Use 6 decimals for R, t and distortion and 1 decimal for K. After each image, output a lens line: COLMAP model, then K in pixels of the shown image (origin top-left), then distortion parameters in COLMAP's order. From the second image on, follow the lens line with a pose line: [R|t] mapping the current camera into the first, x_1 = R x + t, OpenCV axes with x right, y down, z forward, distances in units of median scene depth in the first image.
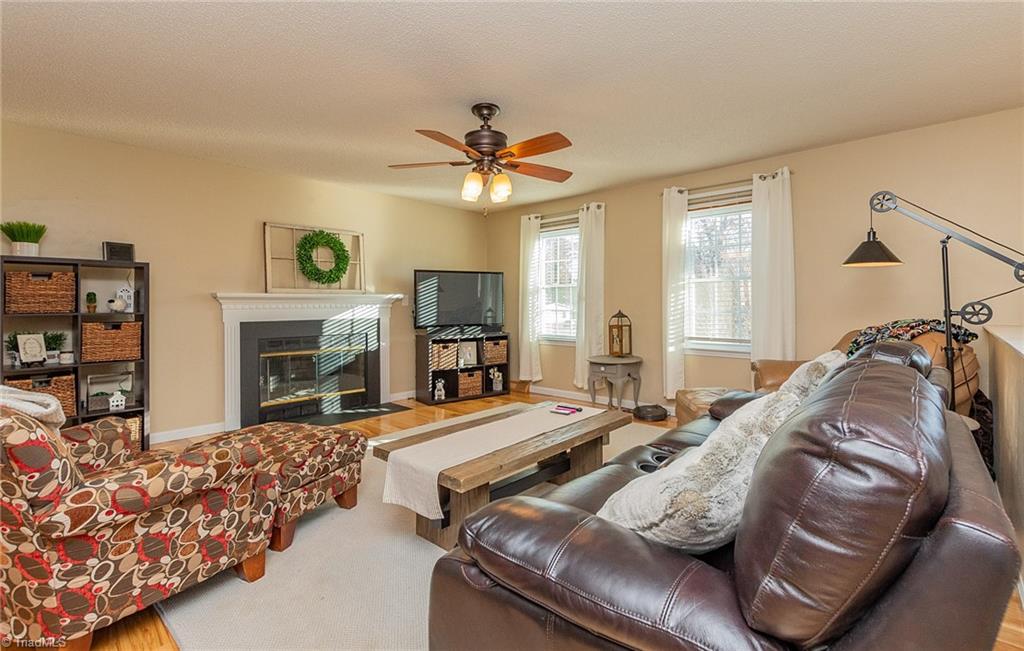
lens RADIAL K [[462.8, 0, 511.3], [0, 462.8, 305.7], [0, 0, 1]] dist [0.007512, -0.001146]
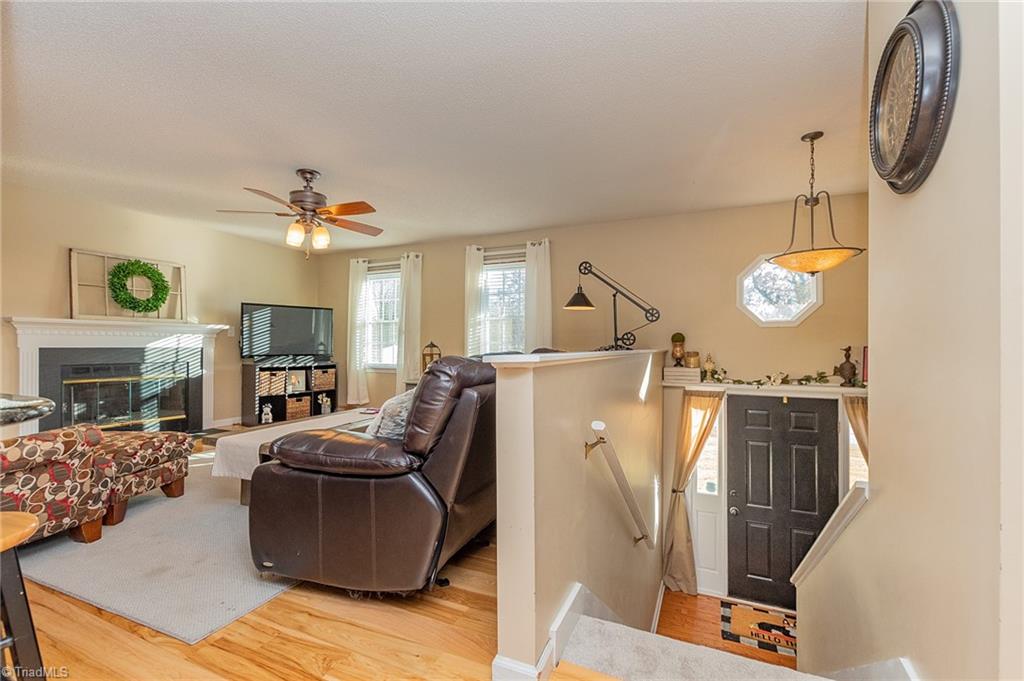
lens RADIAL K [[454.3, 0, 516.1], [0, 454.3, 344.2], [0, 0, 1]] dist [0.004081, -0.002792]
pose [[0.943319, 0.007761, 0.331798, 0.051658], [-0.004618, 0.999937, -0.010260, 0.033259], [-0.331857, 0.008146, 0.943295, -0.249360]]
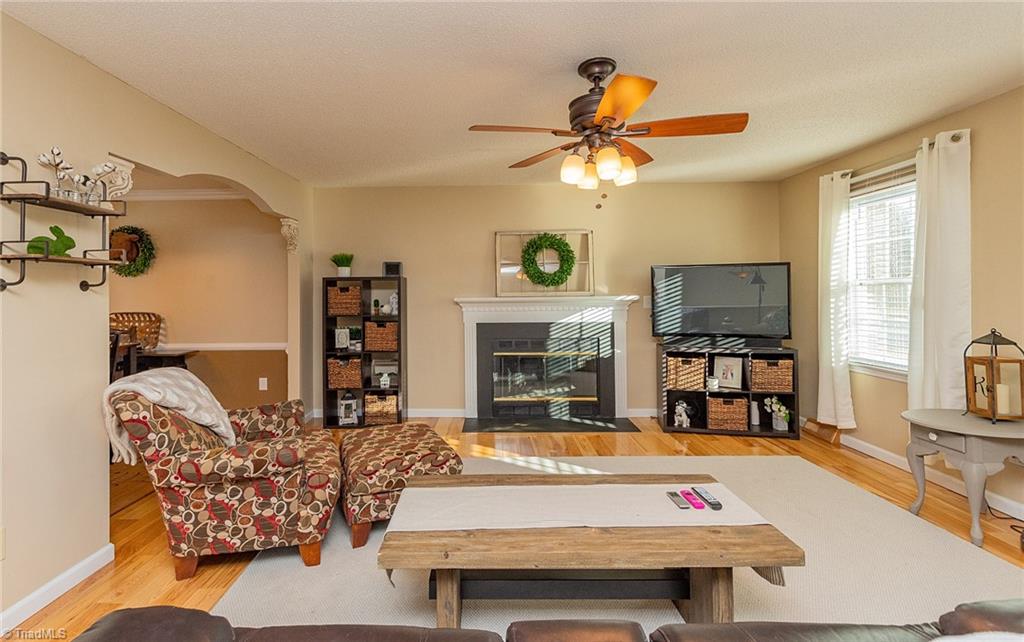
lens RADIAL K [[471.0, 0, 488.8], [0, 471.0, 288.5], [0, 0, 1]] dist [0.009421, -0.000825]
pose [[0.666295, -0.008297, -0.745642, 0.295010], [0.004325, 0.999964, -0.007262, -0.040622], [0.745675, 0.001614, 0.666307, 0.259275]]
